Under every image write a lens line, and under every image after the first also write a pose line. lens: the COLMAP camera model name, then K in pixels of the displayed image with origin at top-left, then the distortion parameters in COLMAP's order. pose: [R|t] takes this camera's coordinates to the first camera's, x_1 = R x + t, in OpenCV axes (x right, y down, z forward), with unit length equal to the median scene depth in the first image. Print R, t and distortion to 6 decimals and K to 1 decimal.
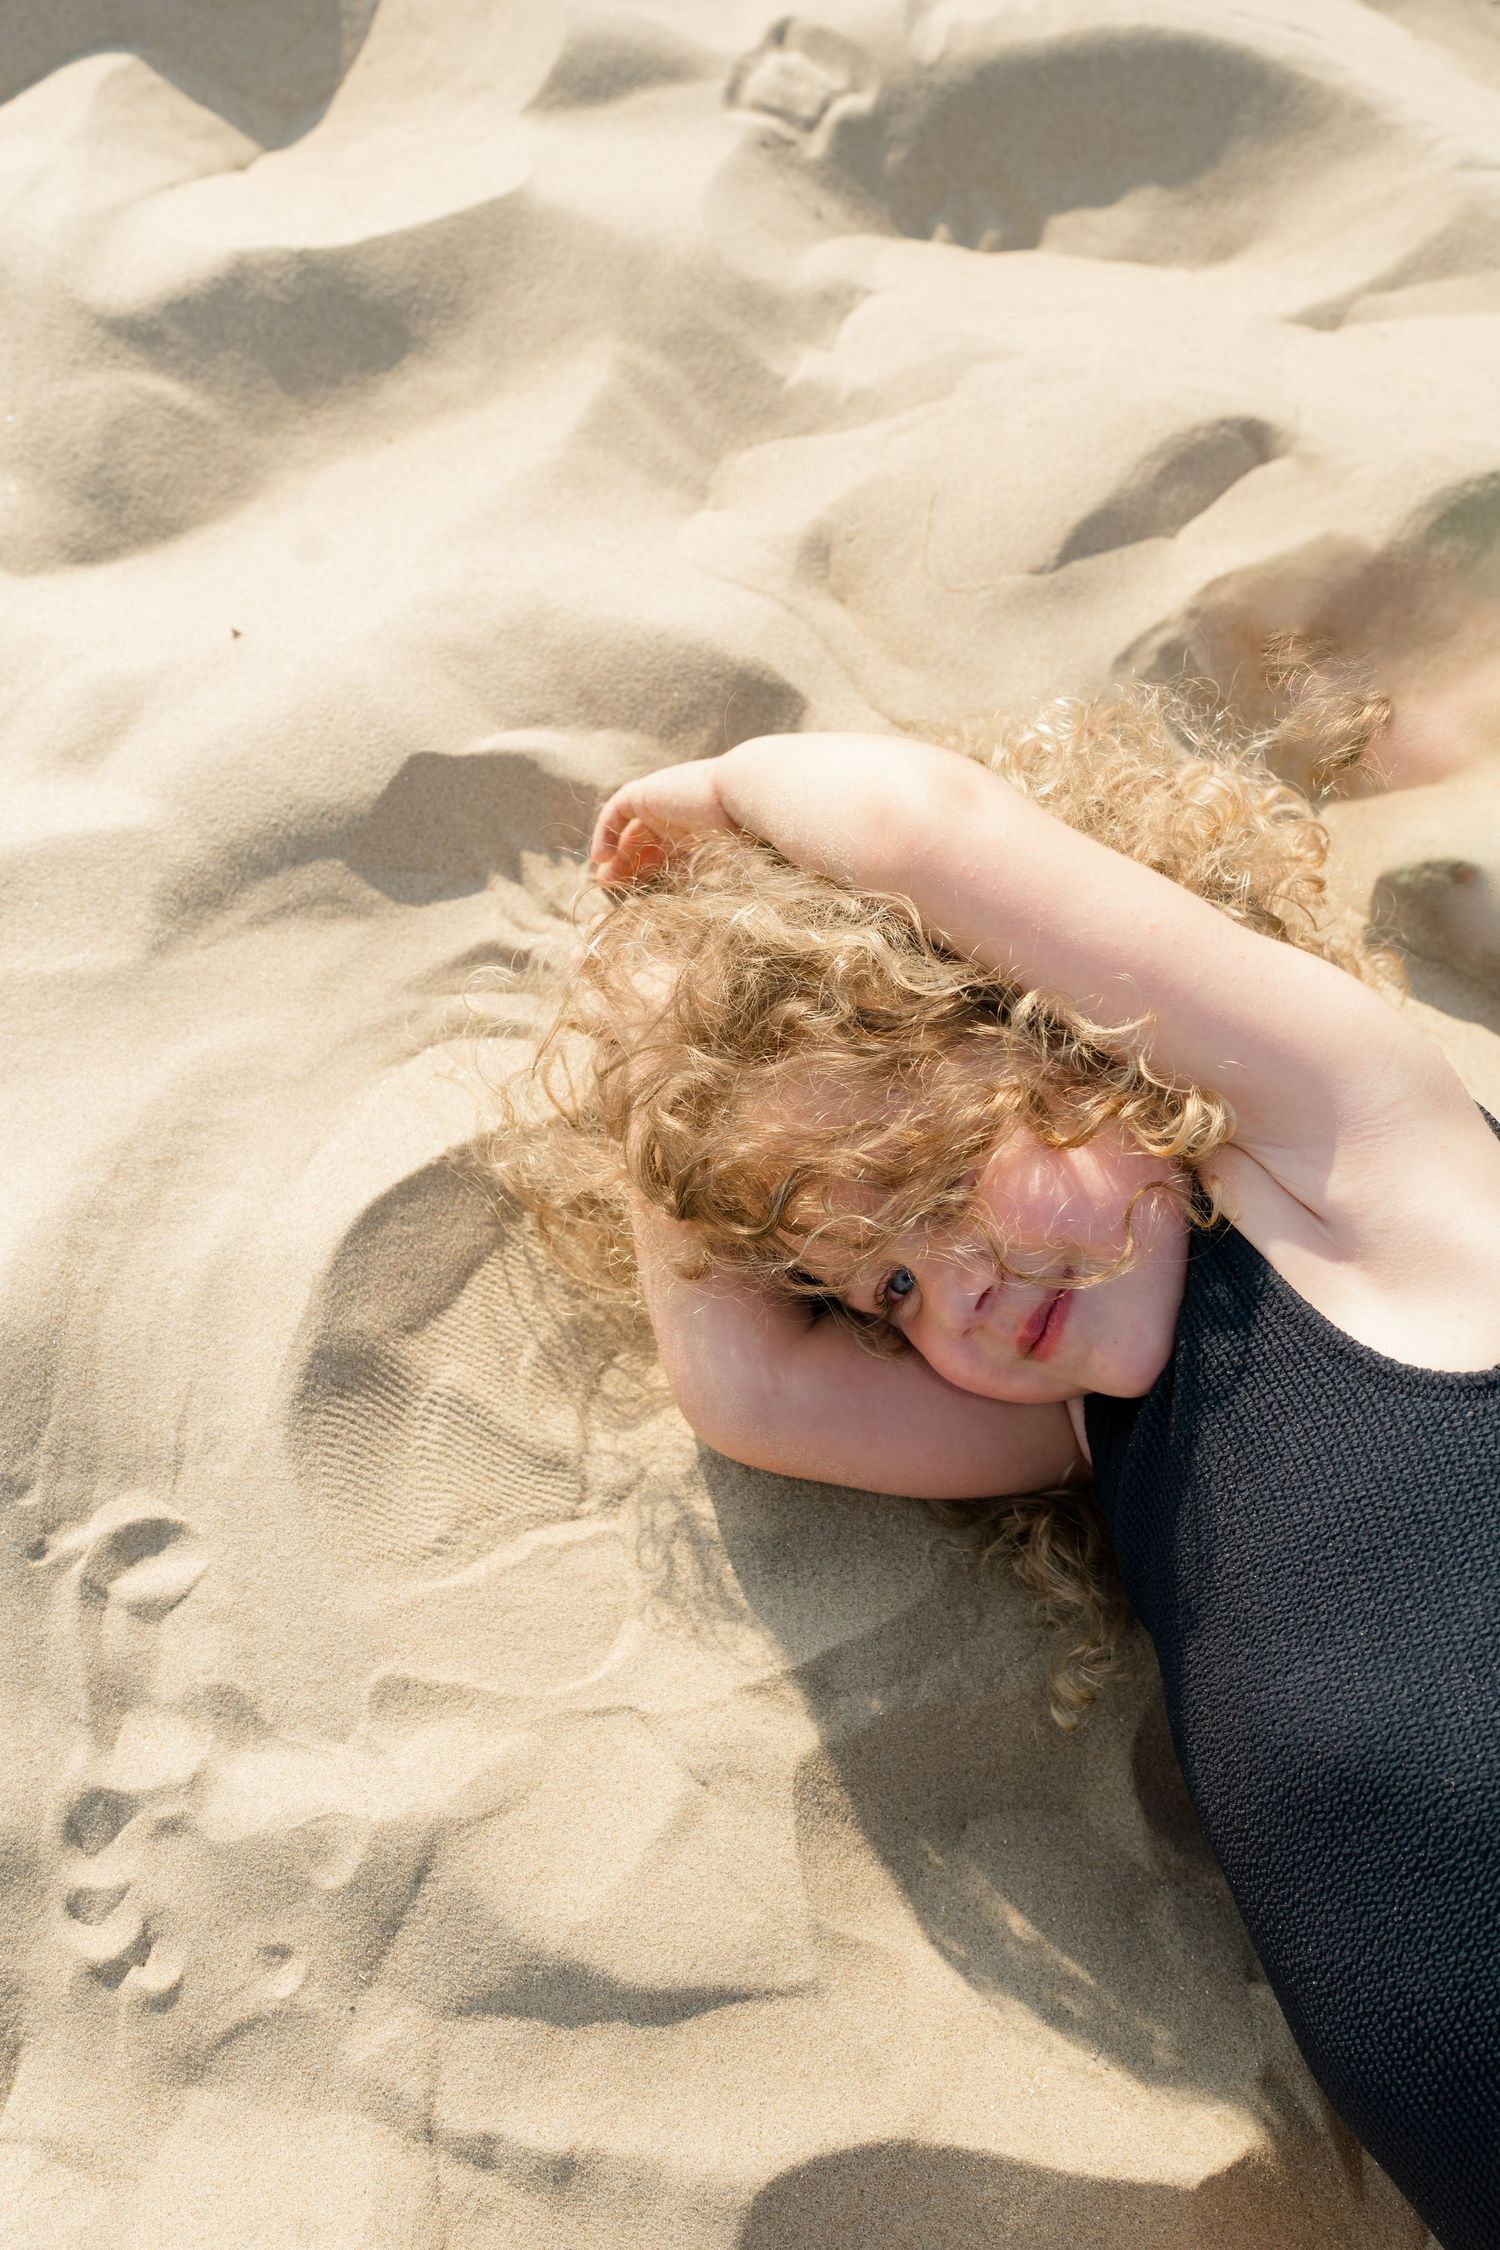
lens RADIAL K [[2065.1, 0, 750.0], [0, 2065.1, 1125.0], [0, 0, 1]] dist [-0.001920, 0.002729]
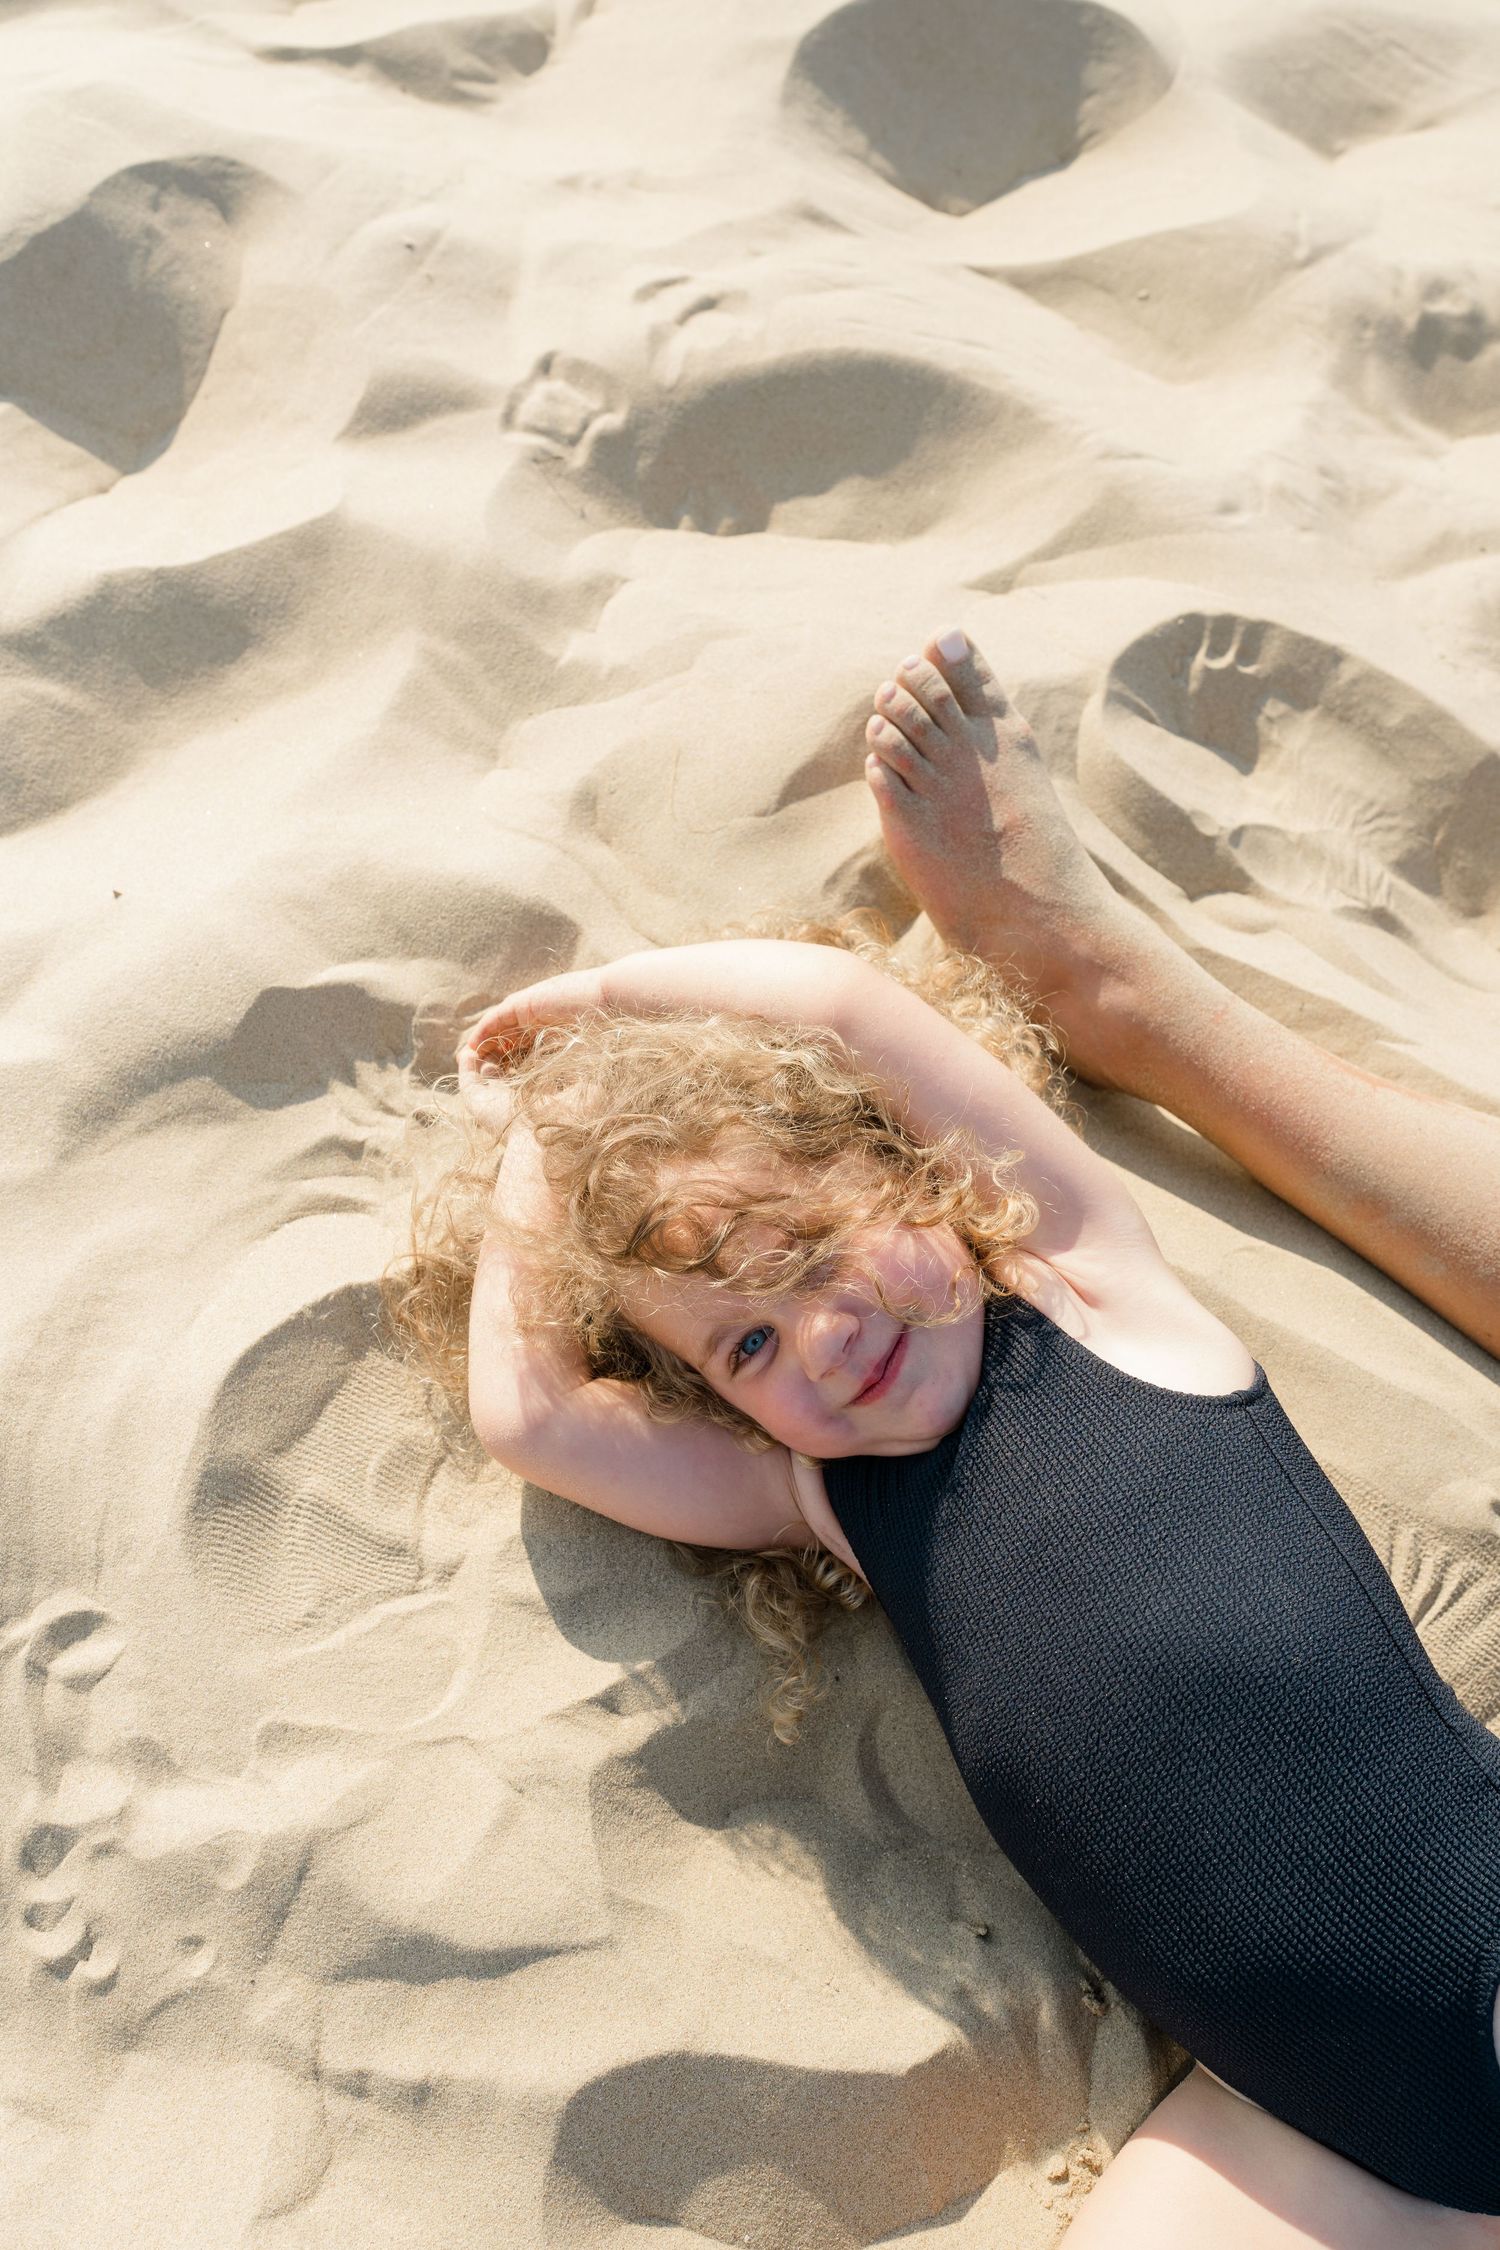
lens RADIAL K [[2065.1, 0, 750.0], [0, 2065.1, 1125.0], [0, 0, 1]] dist [-0.001920, 0.002729]
pose [[0.997278, -0.044918, 0.058474, 0.055827], [0.046866, 0.998376, -0.032391, -0.043470], [-0.056924, 0.035043, 0.997763, -0.274261]]
